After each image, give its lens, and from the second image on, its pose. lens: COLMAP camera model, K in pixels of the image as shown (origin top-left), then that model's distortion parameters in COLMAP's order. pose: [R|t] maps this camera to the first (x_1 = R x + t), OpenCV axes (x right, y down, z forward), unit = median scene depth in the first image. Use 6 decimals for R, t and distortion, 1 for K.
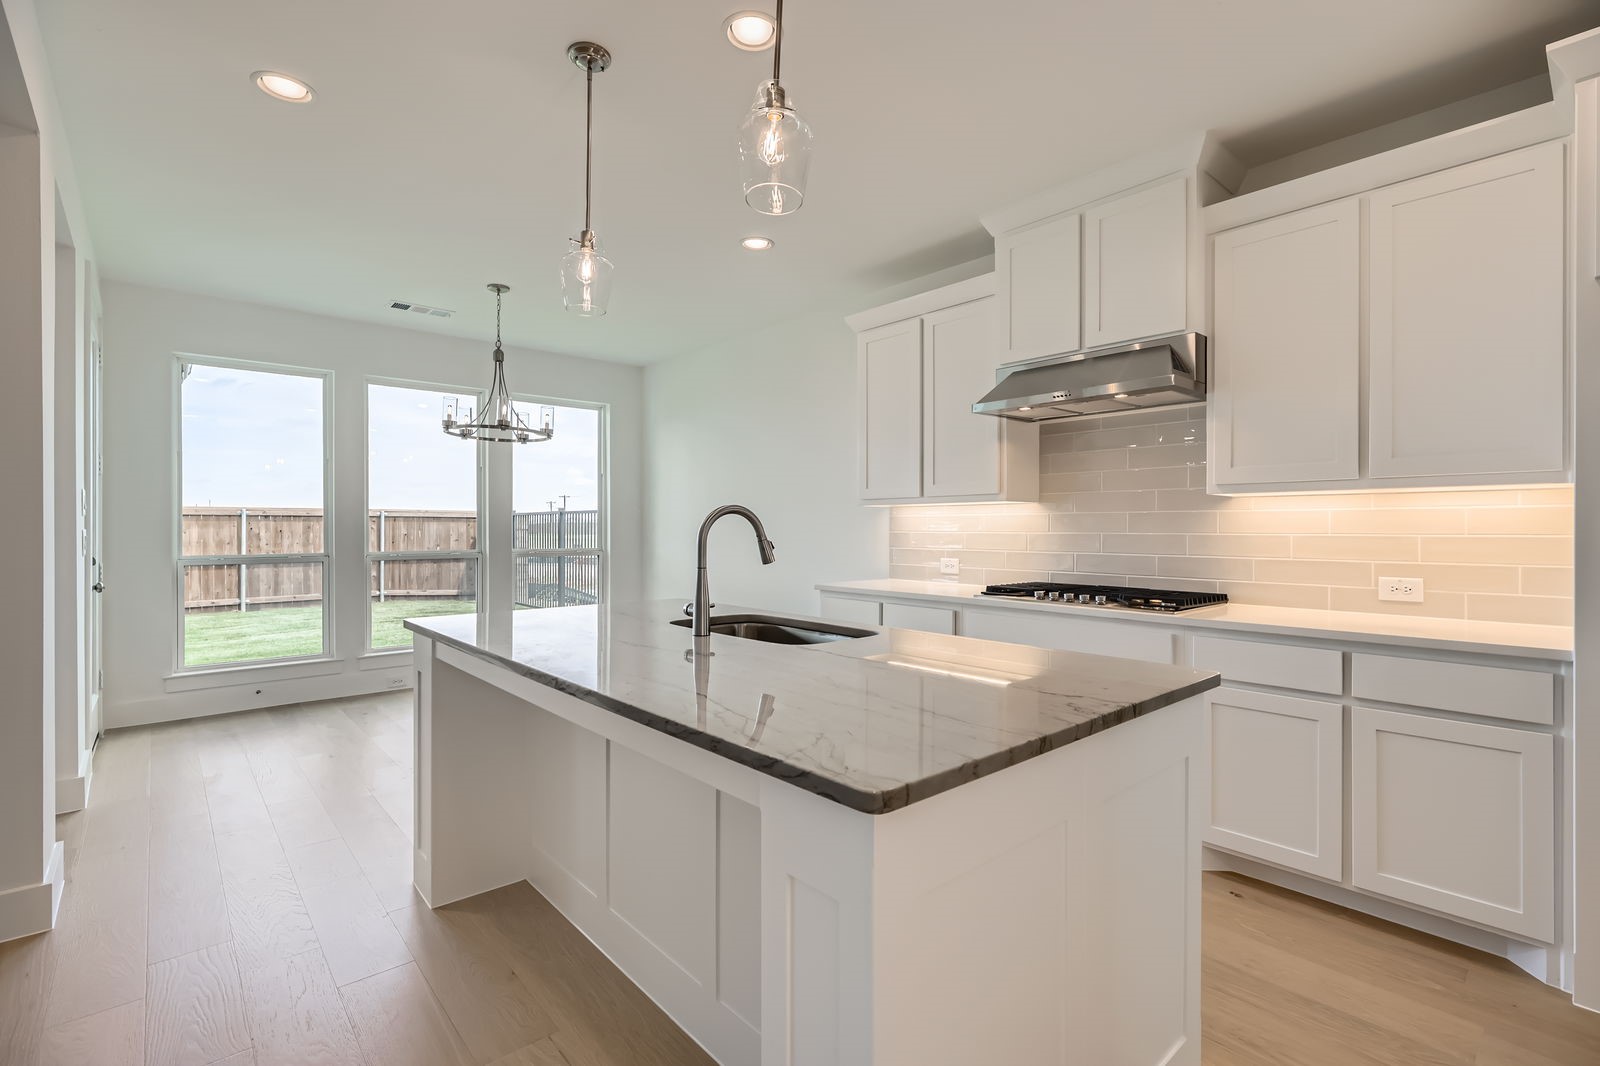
lens RADIAL K [[720.6, 0, 801.1], [0, 720.6, 530.5], [0, 0, 1]] dist [0.000390, -0.000191]
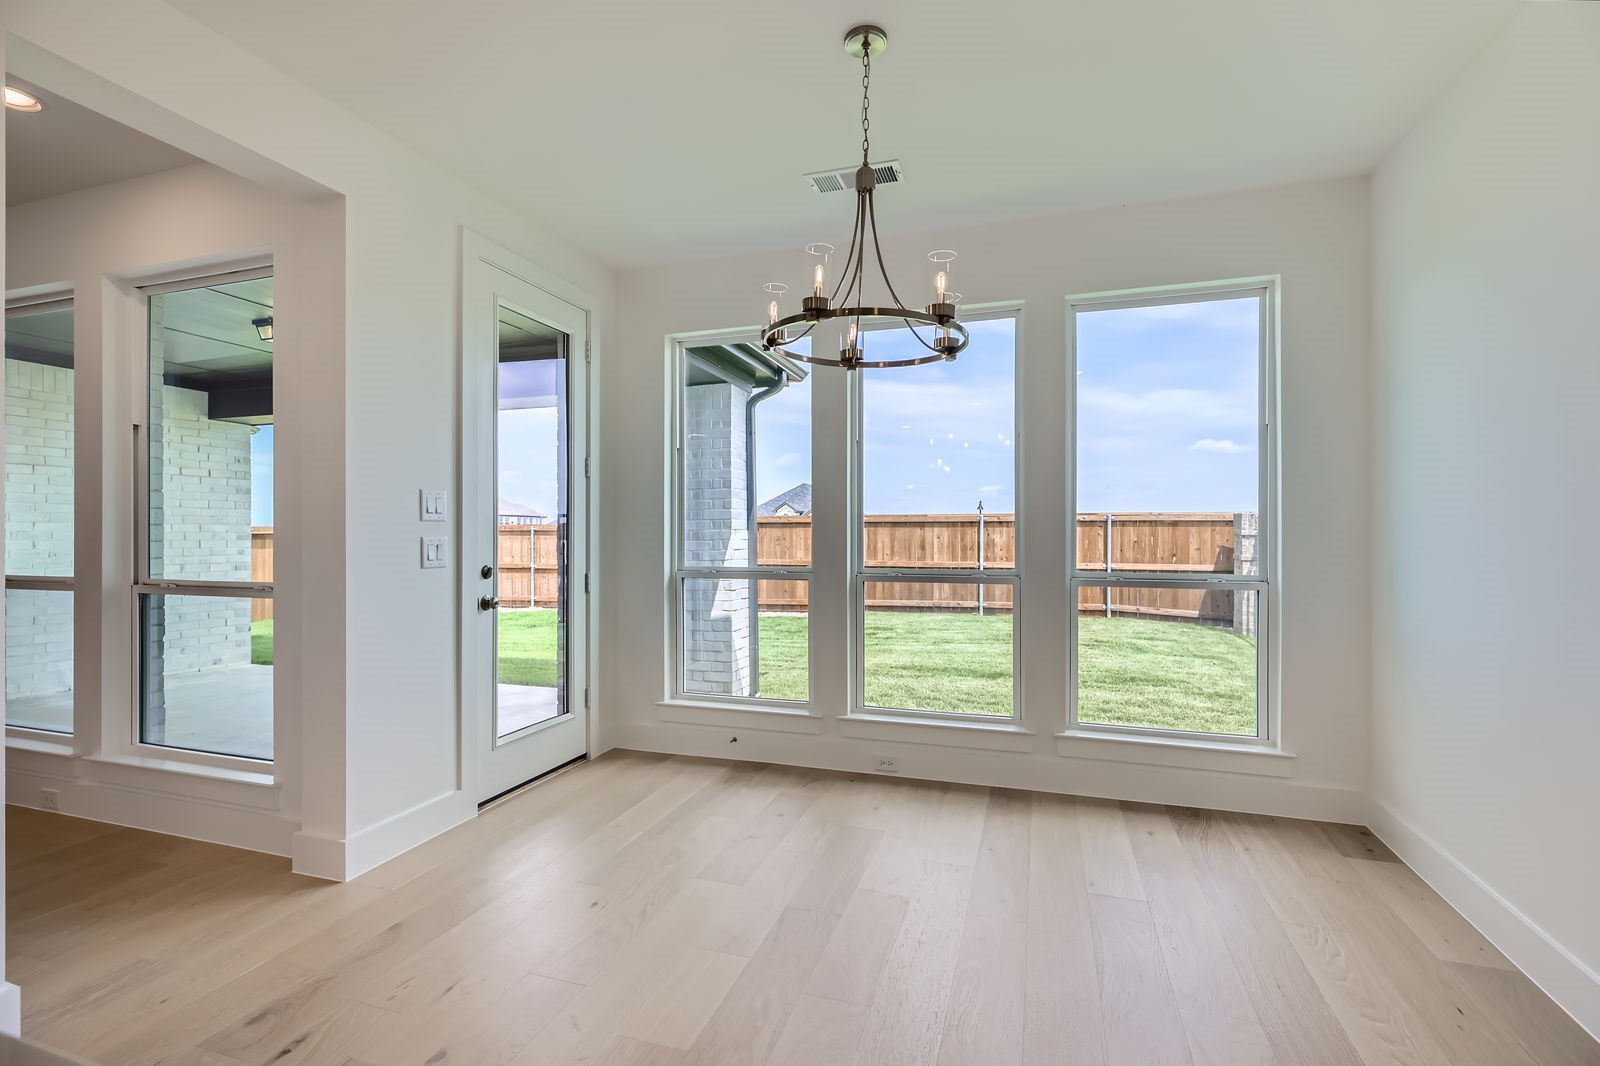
lens RADIAL K [[720.6, 0, 799.9], [0, 720.6, 534.4], [0, 0, 1]] dist [0.000390, -0.000191]
pose [[0.502863, -0.000028, -0.864366, -0.007905], [-0.001464, 0.999999, -0.000884, -0.001914], [0.864365, 0.001710, 0.502862, 0.246479]]
